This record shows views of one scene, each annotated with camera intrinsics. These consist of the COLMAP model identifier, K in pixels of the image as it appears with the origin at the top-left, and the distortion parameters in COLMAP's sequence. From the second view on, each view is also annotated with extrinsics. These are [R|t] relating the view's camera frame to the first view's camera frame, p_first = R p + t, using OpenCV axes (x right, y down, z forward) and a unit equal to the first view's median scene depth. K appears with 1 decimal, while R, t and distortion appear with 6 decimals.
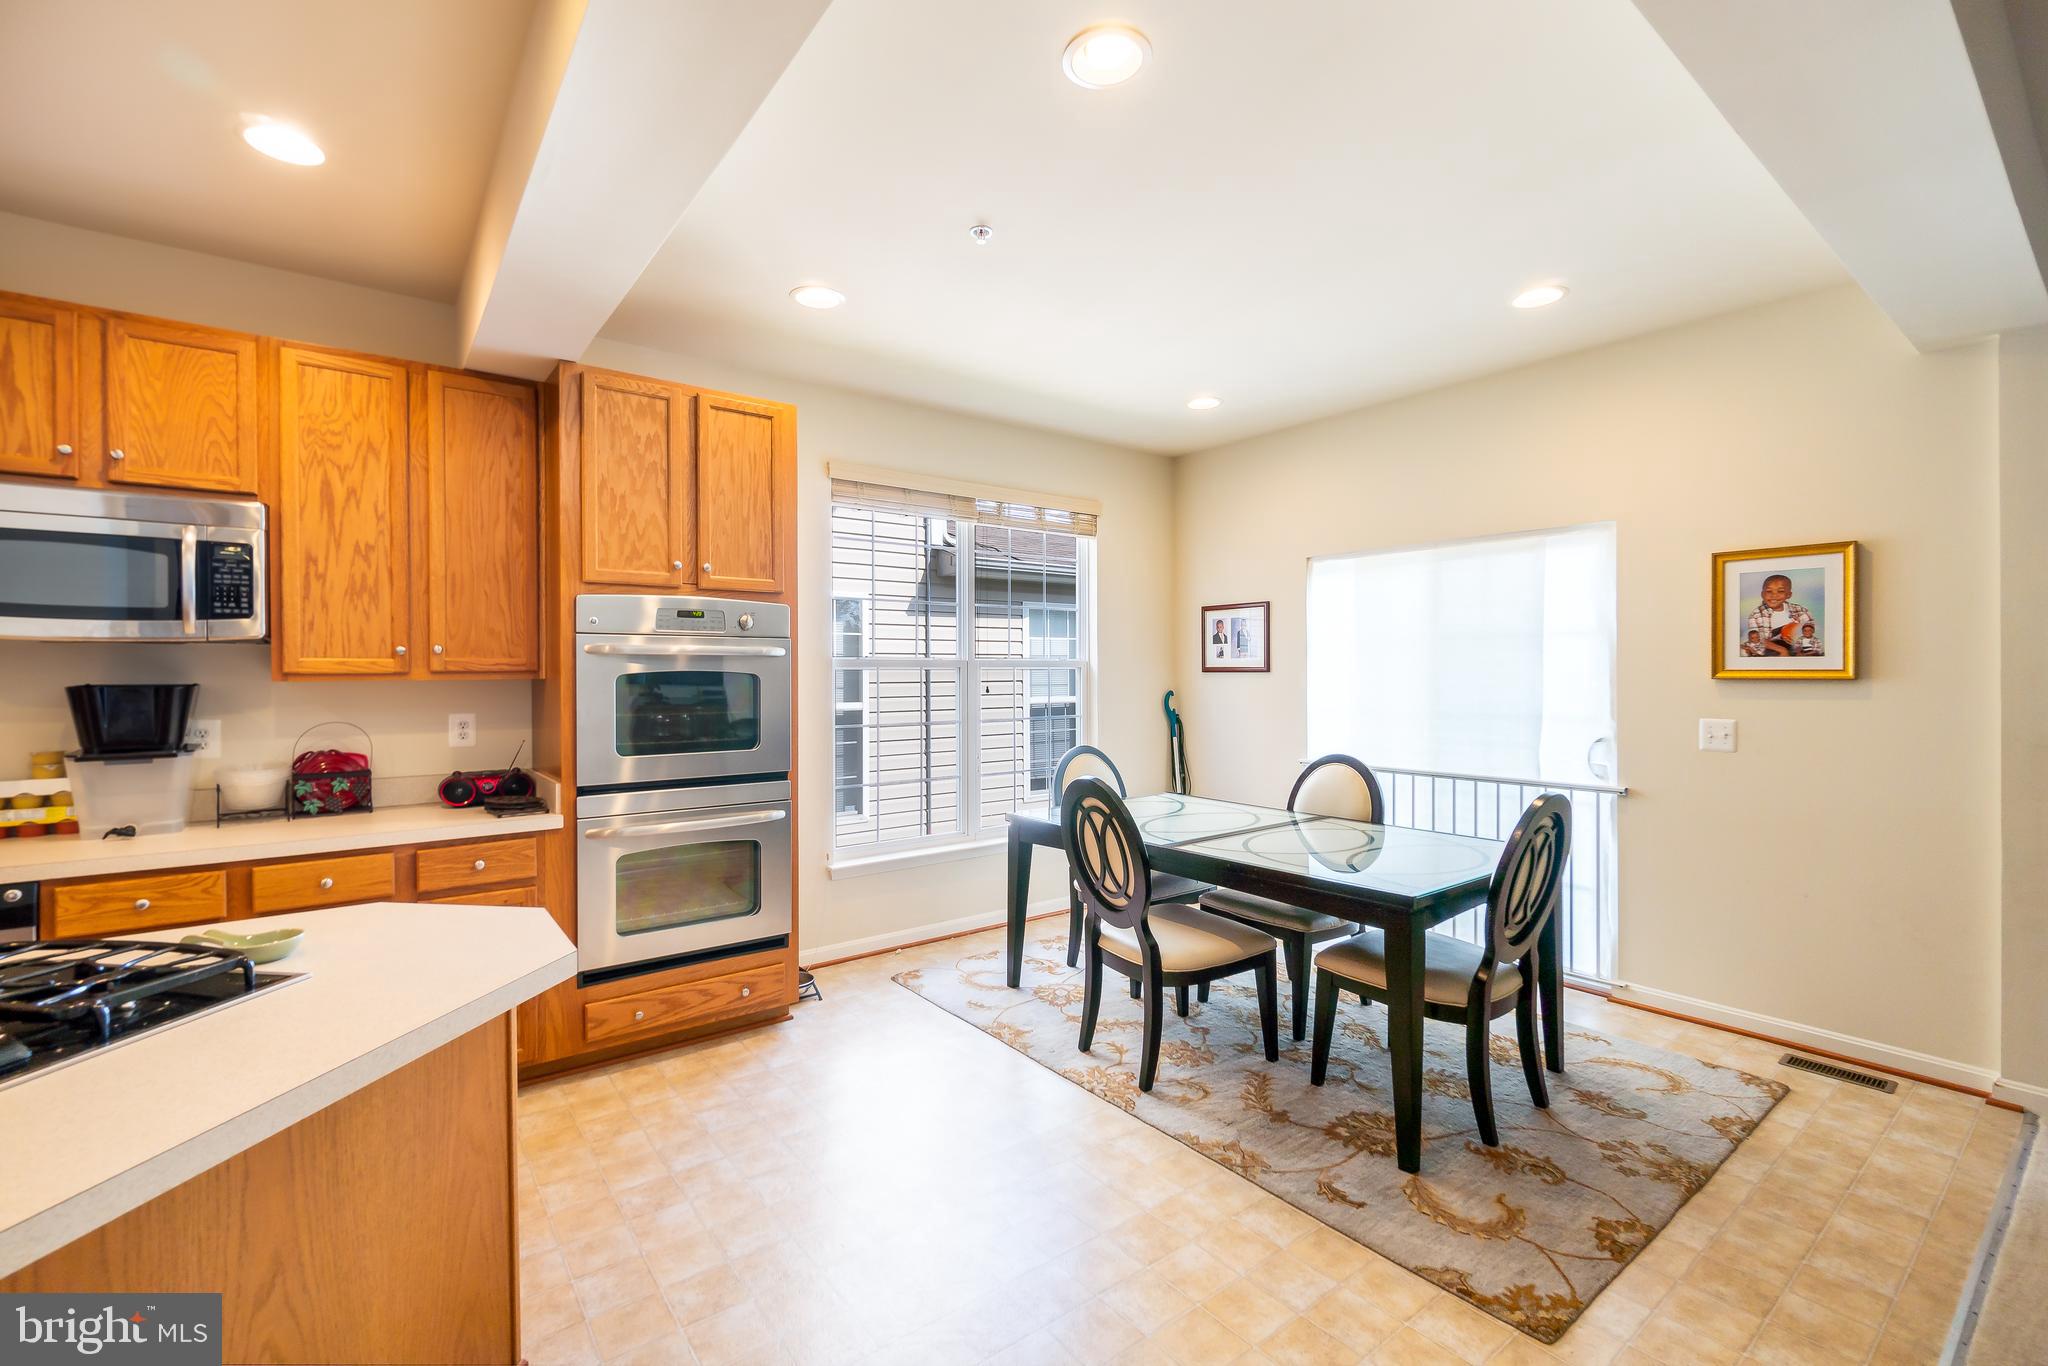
lens RADIAL K [[878.2, 0, 1027.0], [0, 878.2, 677.3], [0, 0, 1]] dist [-0.001785, -0.000047]
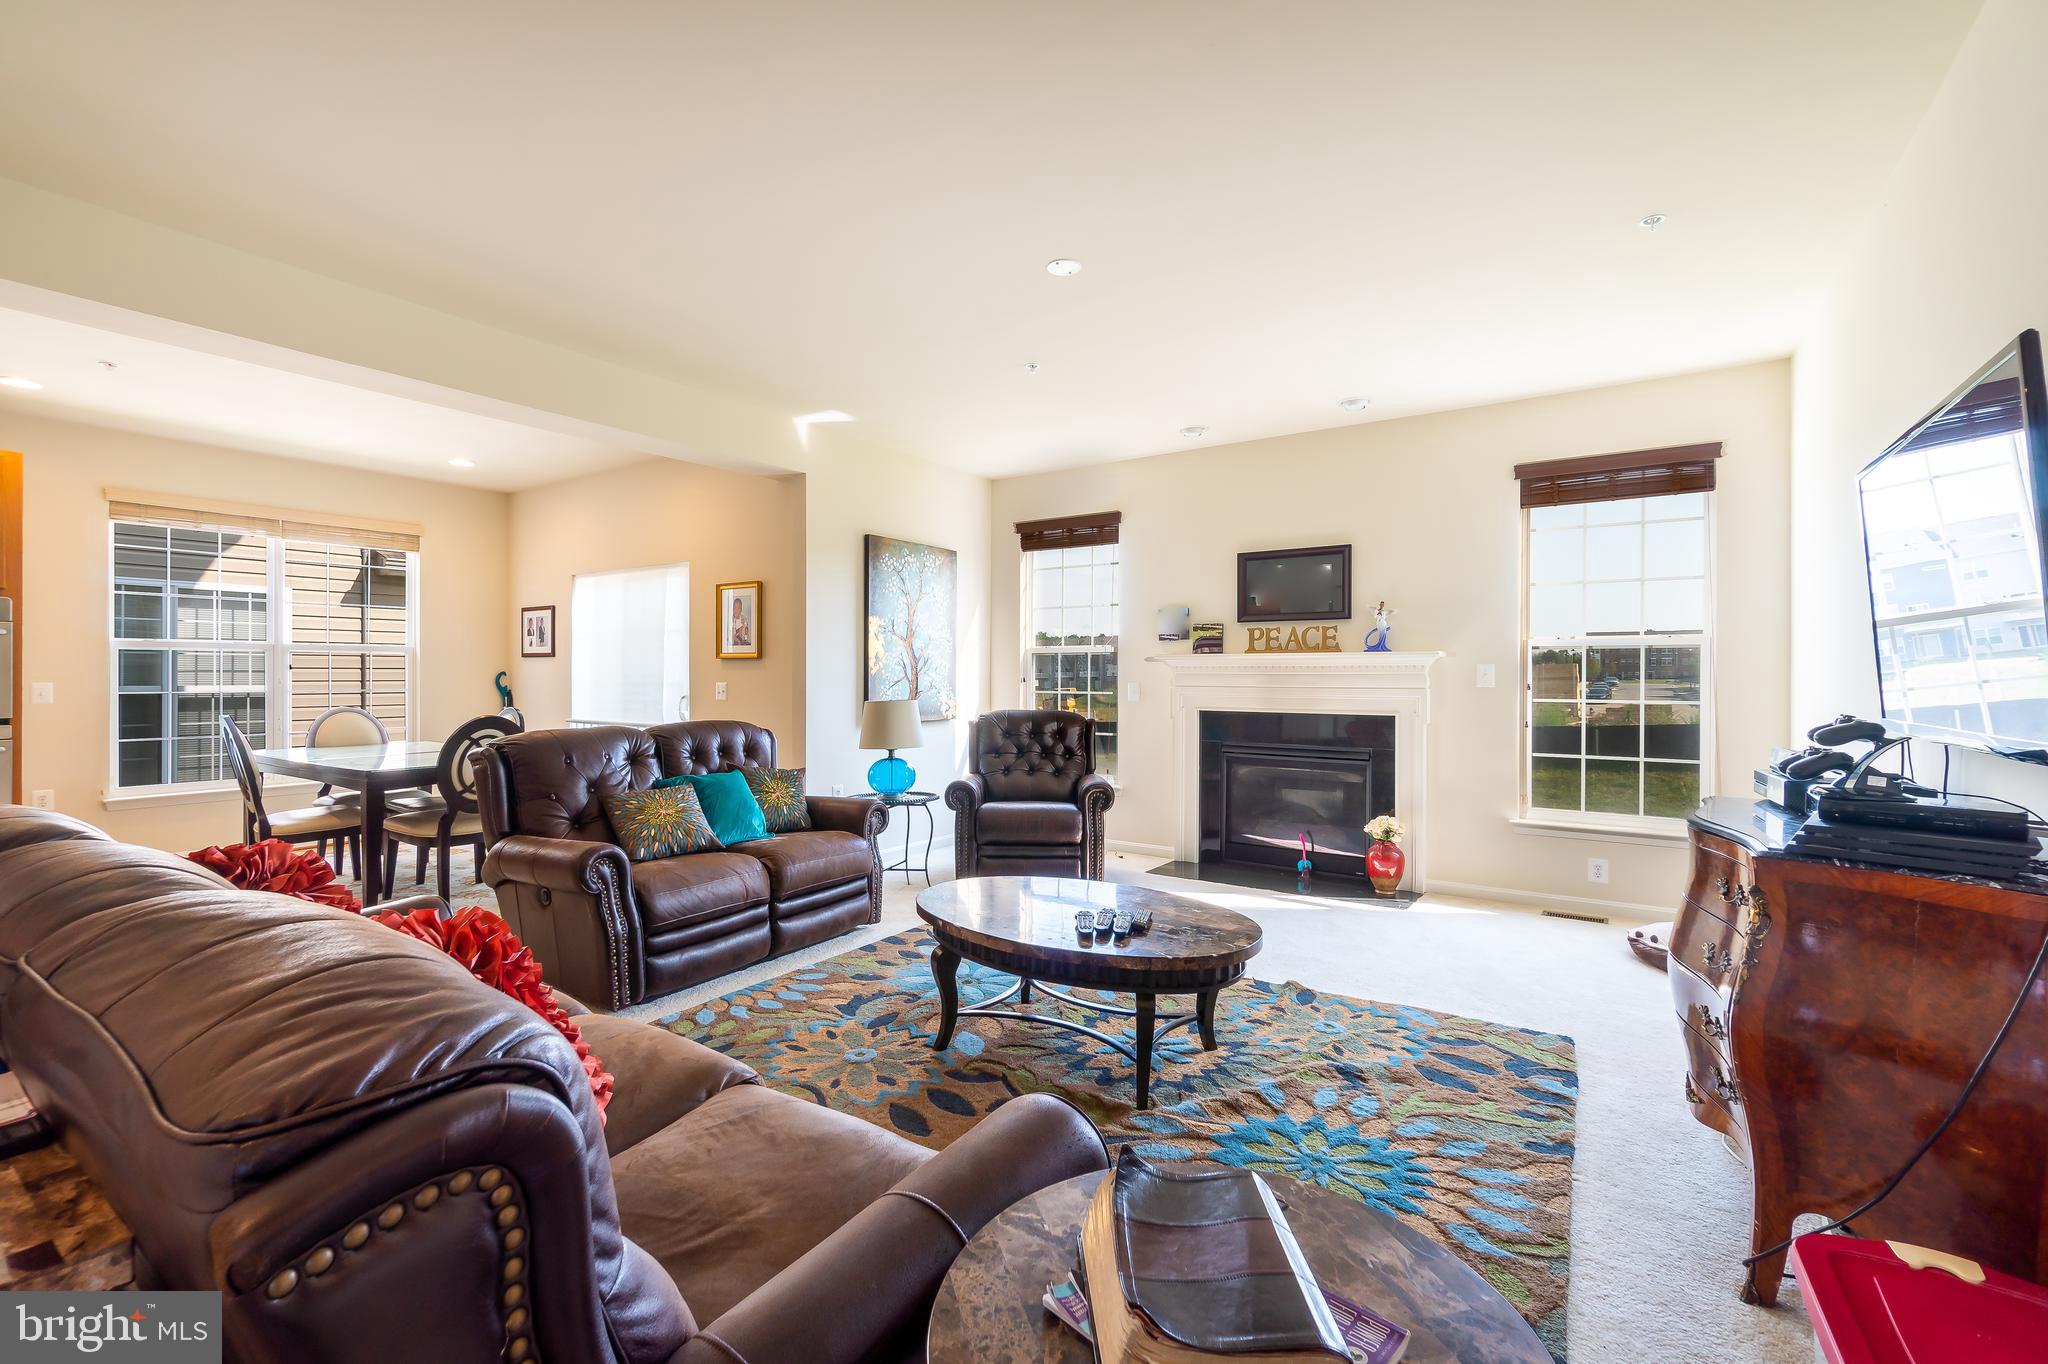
lens RADIAL K [[878.2, 0, 1027.0], [0, 878.2, 676.3], [0, 0, 1]] dist [-0.001785, -0.000047]
pose [[0.951741, 0.005381, 0.306855, 0.558498], [-0.004353, 0.999982, -0.004035, 0.026670], [-0.306871, 0.002504, 0.951748, -0.538400]]
